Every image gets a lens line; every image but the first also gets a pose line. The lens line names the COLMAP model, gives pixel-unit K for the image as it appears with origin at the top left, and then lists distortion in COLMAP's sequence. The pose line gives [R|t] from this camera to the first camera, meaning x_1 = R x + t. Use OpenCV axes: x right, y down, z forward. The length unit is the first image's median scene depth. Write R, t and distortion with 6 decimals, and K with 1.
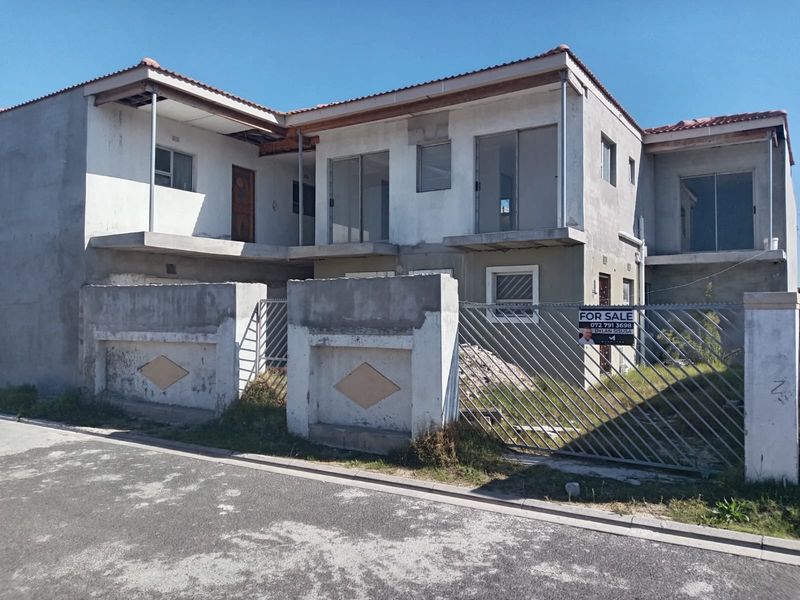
lens RADIAL K [[673.0, 0, 388.3], [0, 673.0, 288.8], [0, 0, 1]] dist [0.057283, -0.091280]
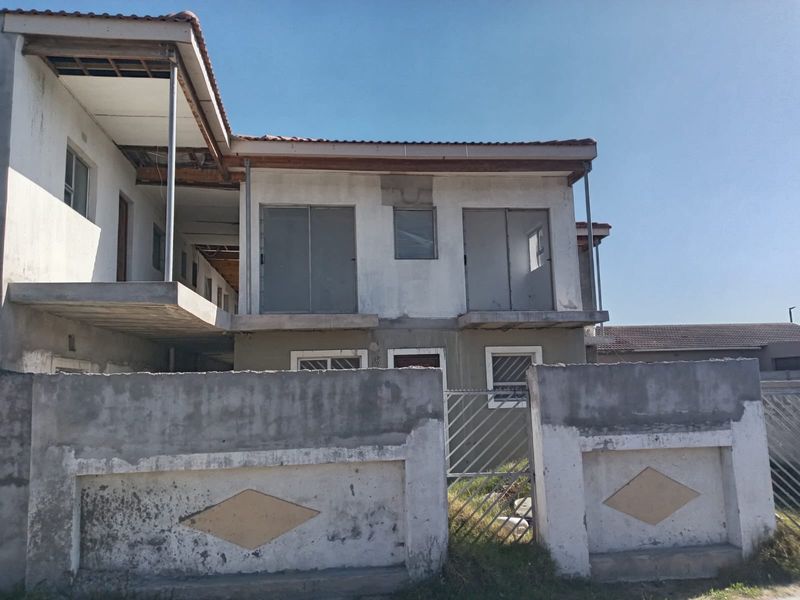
lens RADIAL K [[673.0, 0, 388.3], [0, 673.0, 288.8], [0, 0, 1]] dist [0.057283, -0.091280]
pose [[0.749161, 0.070576, 0.658618, -0.653643], [0.003742, 0.993841, -0.110755, -0.012102], [-0.662378, 0.085438, 0.744282, 0.454979]]
